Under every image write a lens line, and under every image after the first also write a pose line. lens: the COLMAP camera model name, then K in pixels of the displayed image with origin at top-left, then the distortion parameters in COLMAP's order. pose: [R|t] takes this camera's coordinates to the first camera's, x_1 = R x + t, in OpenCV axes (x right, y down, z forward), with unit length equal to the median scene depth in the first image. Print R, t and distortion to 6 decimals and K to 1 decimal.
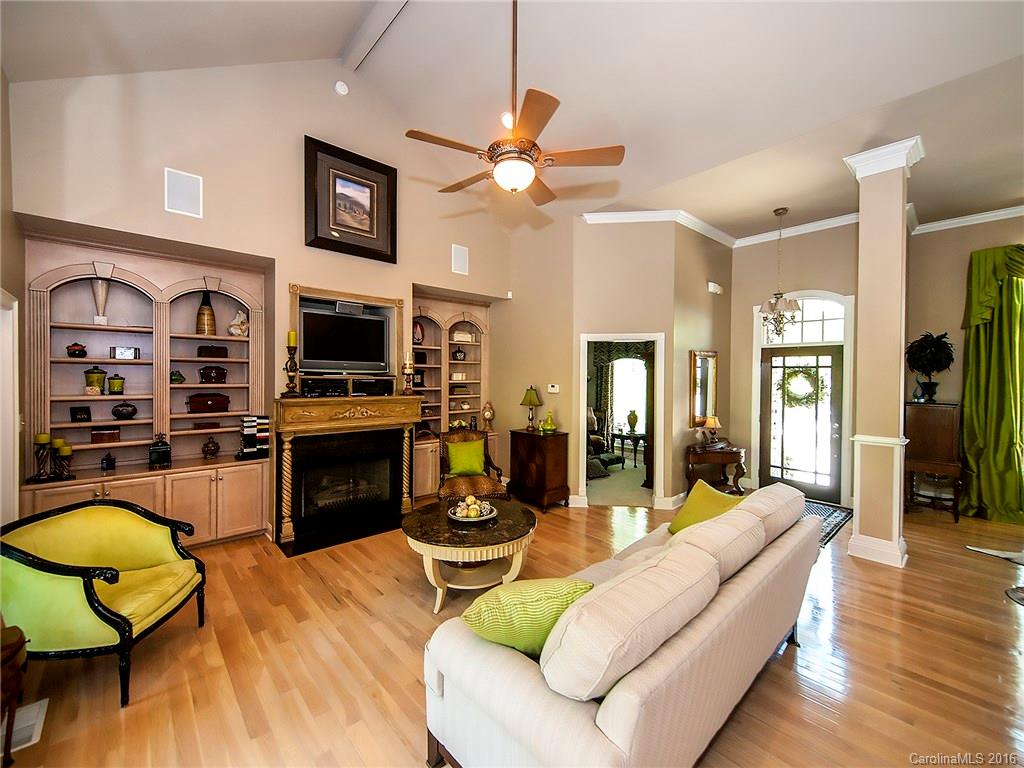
lens RADIAL K [[416.7, 0, 496.6], [0, 416.7, 380.7], [0, 0, 1]] dist [0.016524, -0.000035]
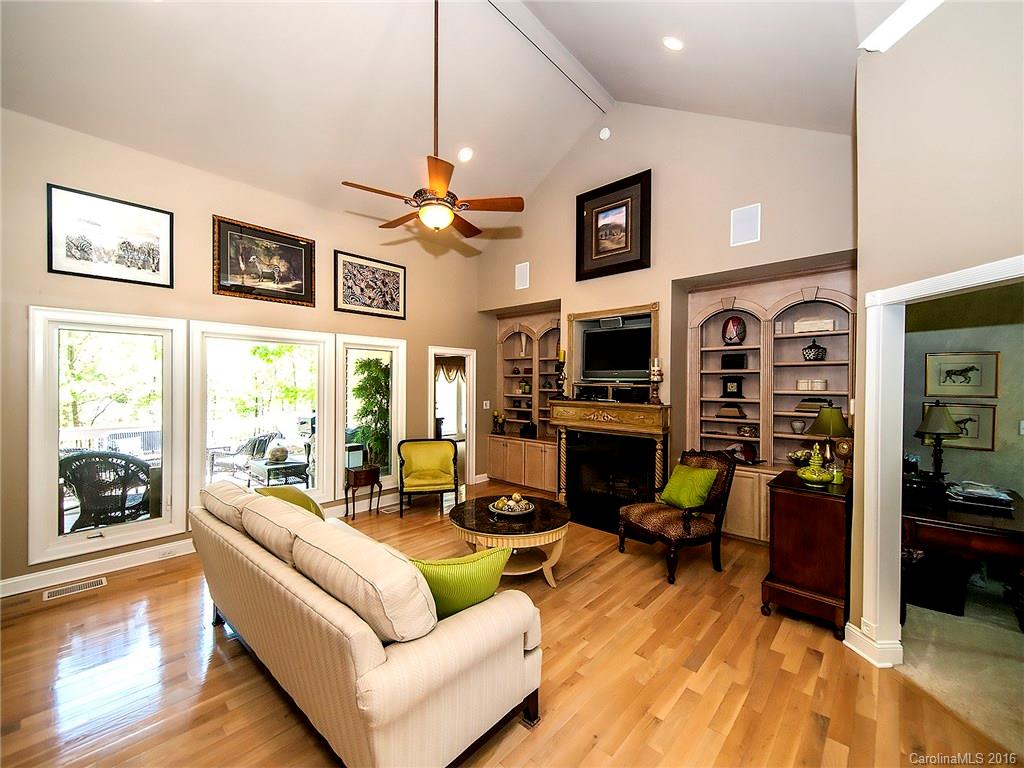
lens RADIAL K [[413.4, 0, 512.0], [0, 413.4, 384.0], [0, 0, 1]] dist [0.001412, 0.000039]
pose [[0.104509, -0.004053, -0.994516, 0.712123], [-0.015339, 0.999866, -0.005686, 0.000179], [0.994406, 0.015849, 0.104433, 0.622565]]
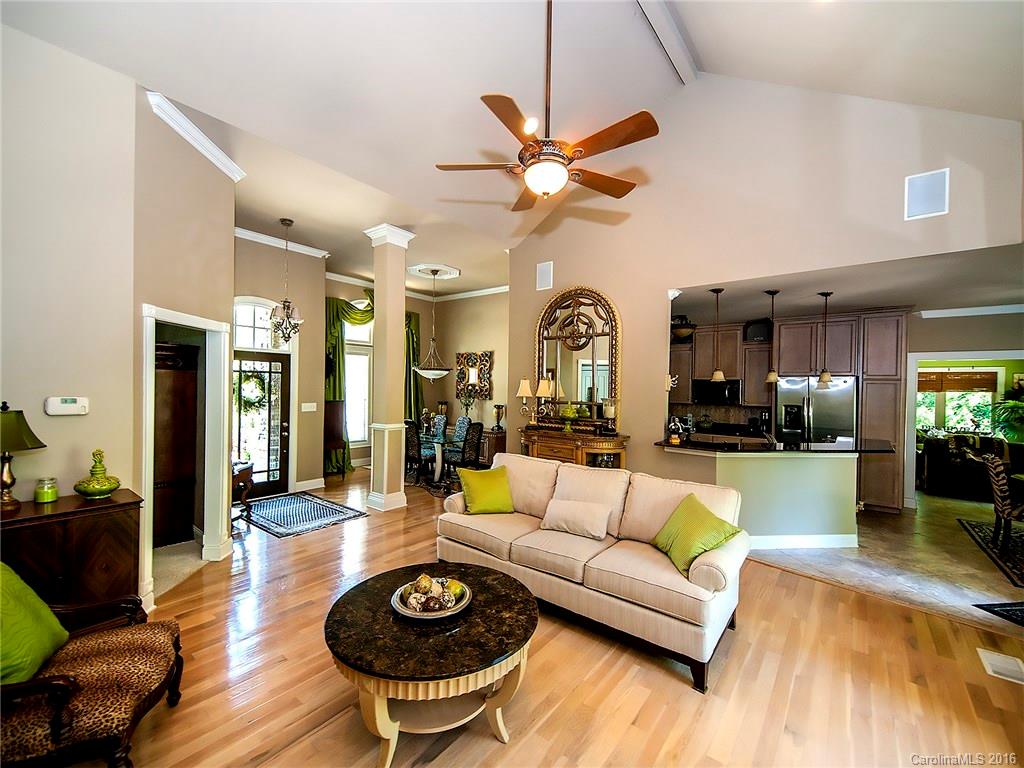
lens RADIAL K [[424.5, 0, 513.7], [0, 424.5, 387.8], [0, 0, 1]] dist [-0.000692, -0.000361]
pose [[-0.179943, -0.012384, 0.983599, -0.508331], [-0.007771, 0.999907, 0.011168, -0.012150], [-0.983646, -0.005634, -0.180022, 0.697706]]
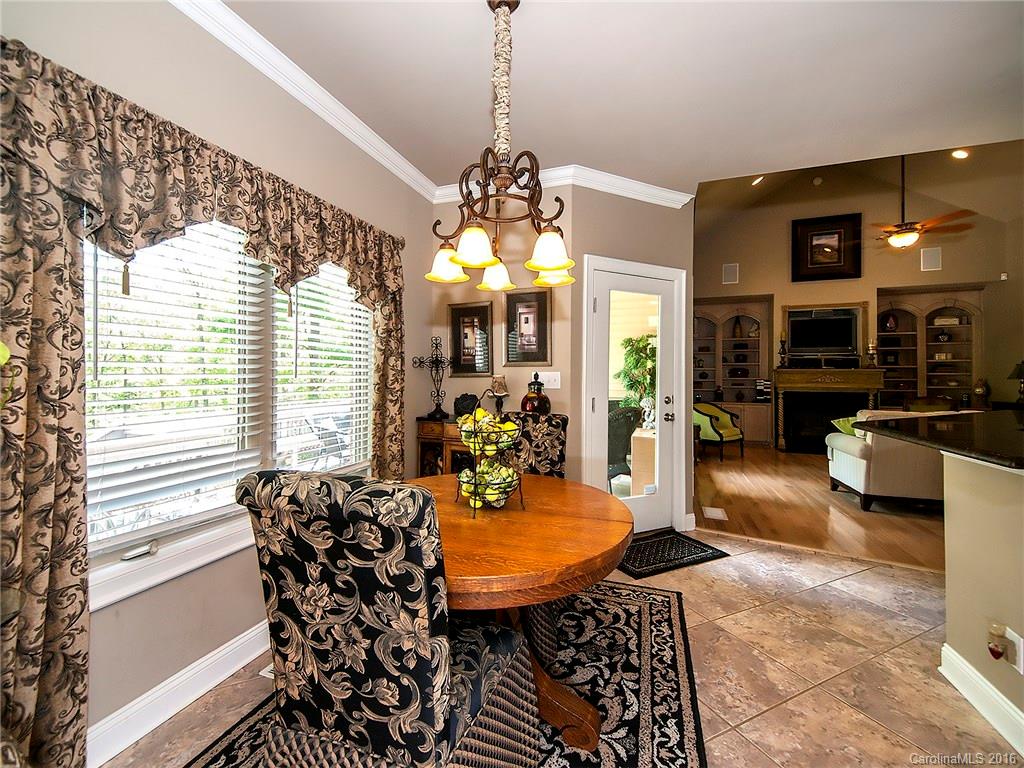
lens RADIAL K [[421.6, 0, 511.4], [0, 421.6, 374.9], [0, 0, 1]] dist [0.000569, -0.000137]
pose [[0.494526, -0.009193, -0.869114, 0.449119], [-0.007292, 0.999865, -0.014725, 0.090059], [0.869132, 0.013619, 0.494392, -0.807060]]
